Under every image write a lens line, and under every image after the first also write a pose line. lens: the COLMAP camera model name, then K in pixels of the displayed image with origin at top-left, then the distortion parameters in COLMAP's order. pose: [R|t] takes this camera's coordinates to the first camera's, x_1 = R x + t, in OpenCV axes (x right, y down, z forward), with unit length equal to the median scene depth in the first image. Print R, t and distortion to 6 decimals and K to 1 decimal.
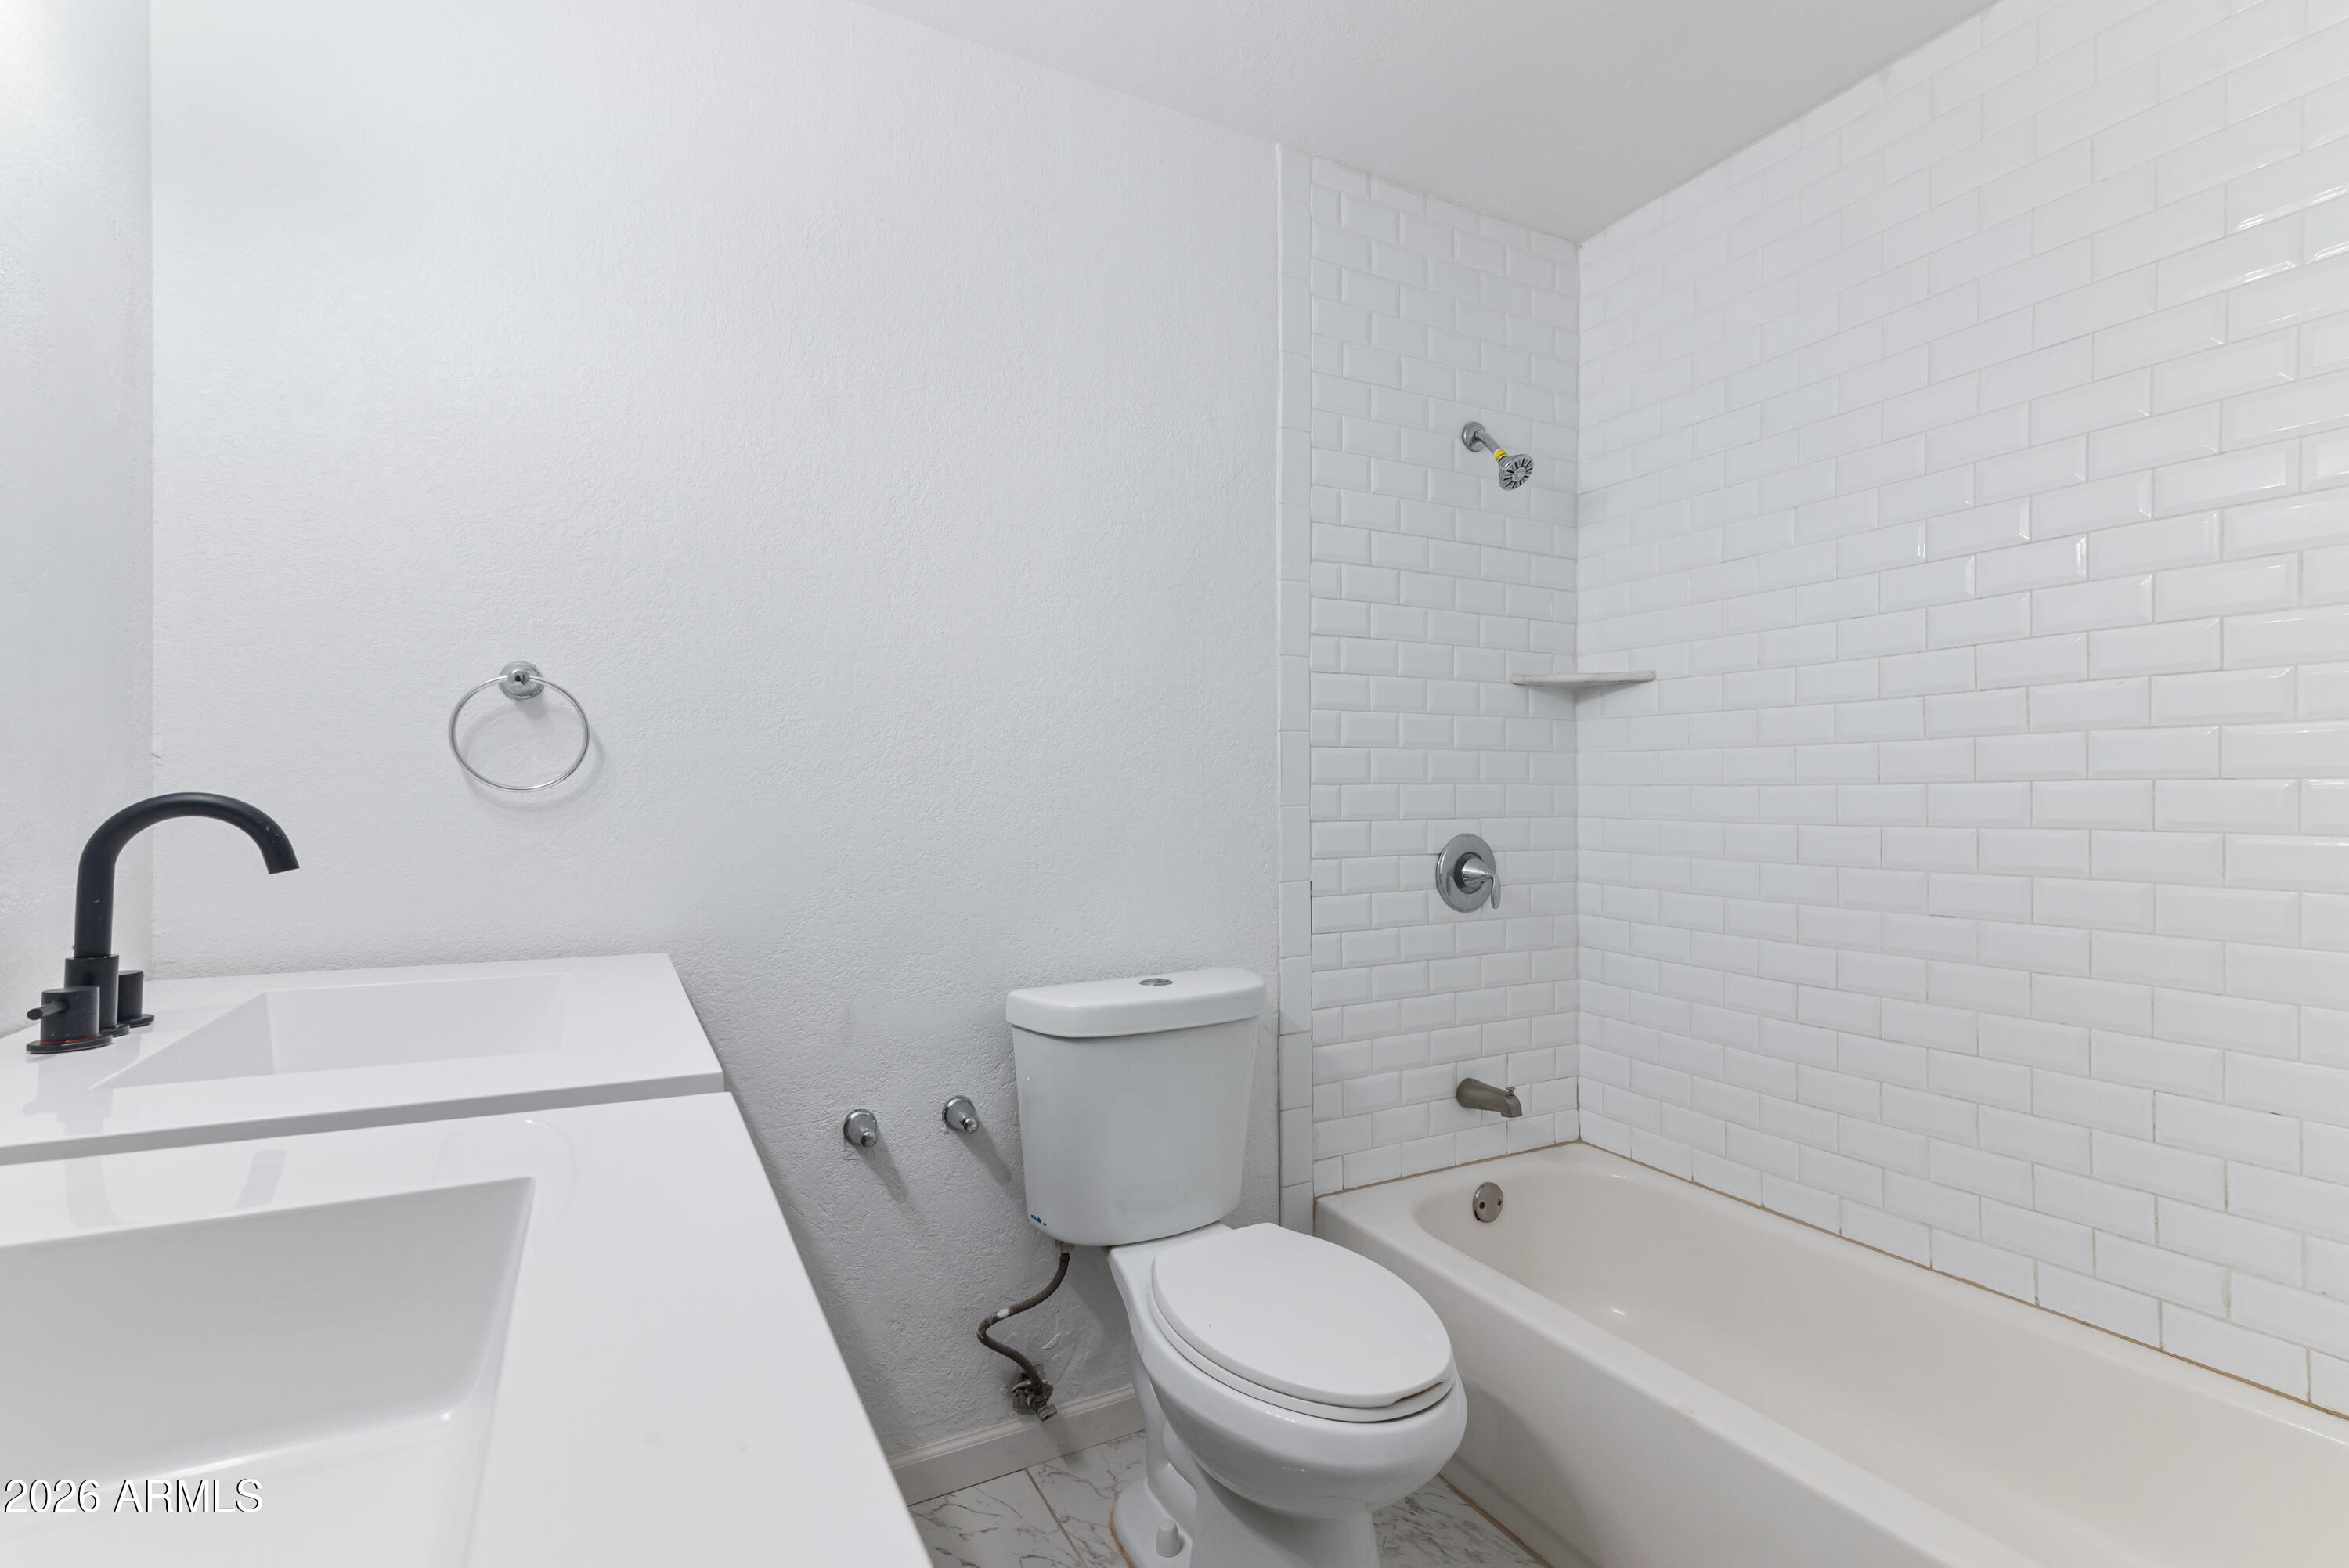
lens RADIAL K [[1055.5, 0, 1178.9], [0, 1055.5, 787.0], [0, 0, 1]] dist [0.015194, 0.000201]
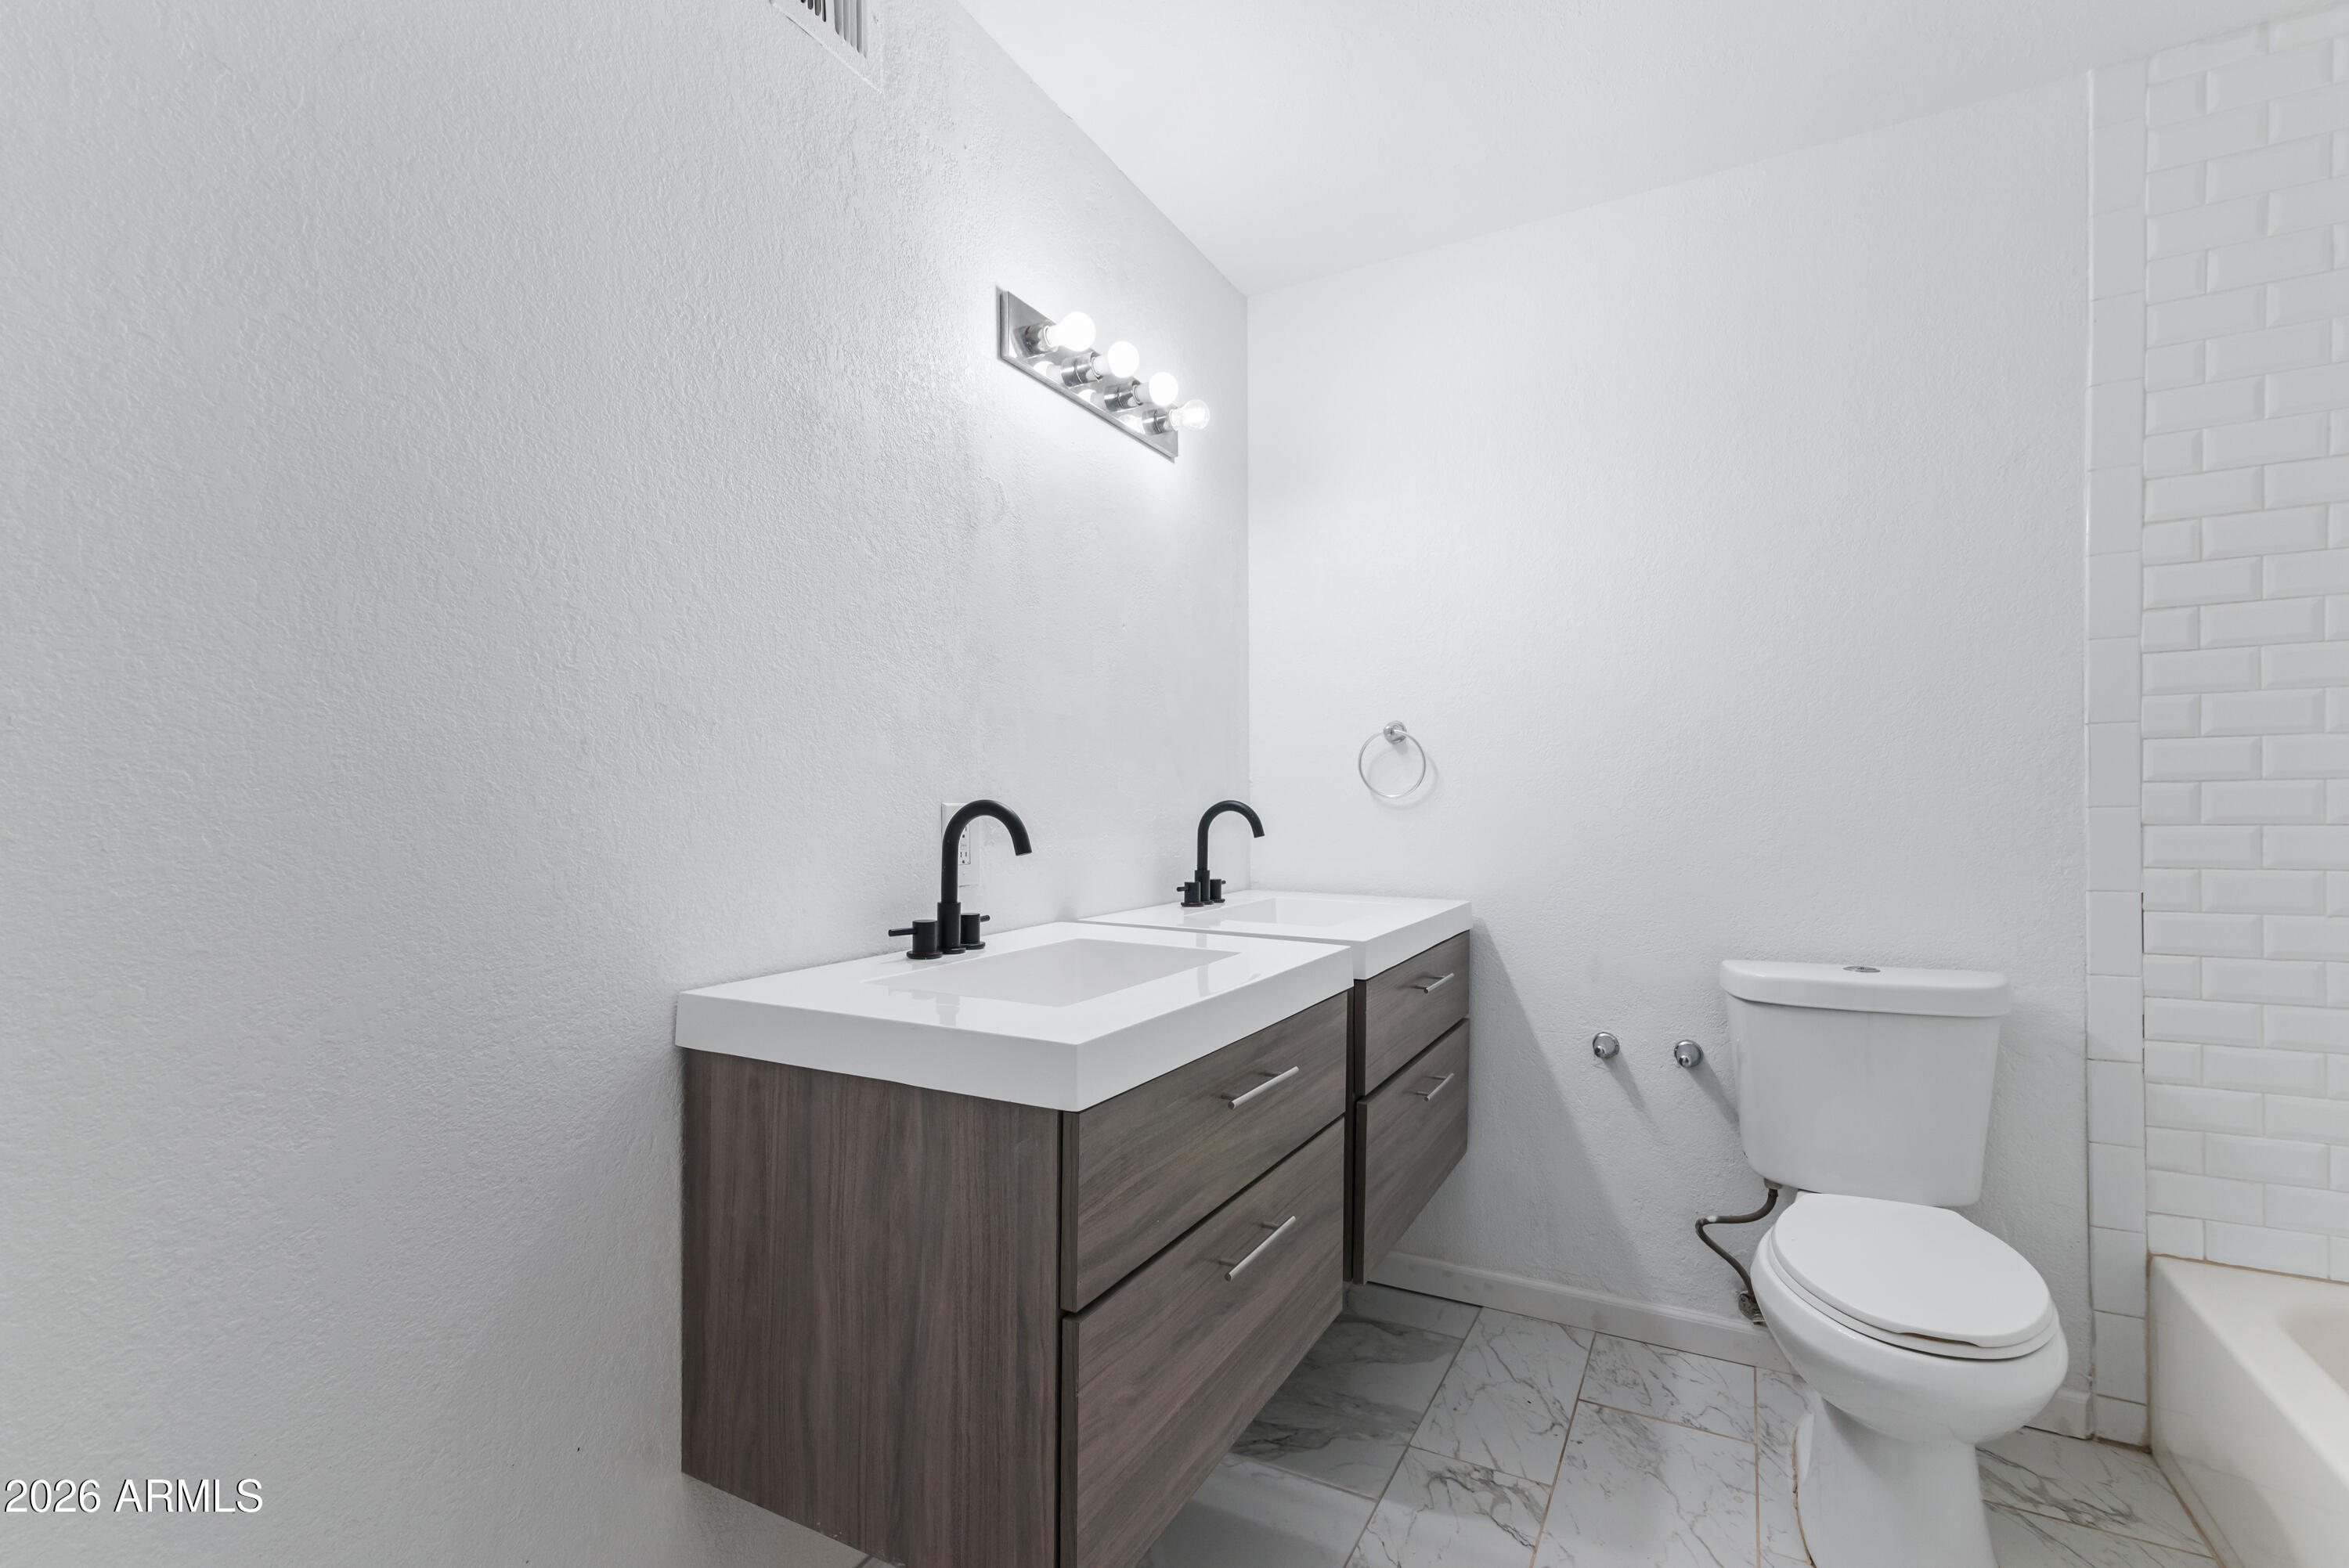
lens RADIAL K [[1055.5, 0, 1178.9], [0, 1055.5, 787.0], [0, 0, 1]] dist [0.015194, 0.000201]
pose [[0.548950, -0.014031, -0.835737, 0.504429], [0.015908, 0.999853, -0.006337, -0.006564], [0.835703, -0.009817, 0.549093, -0.179831]]
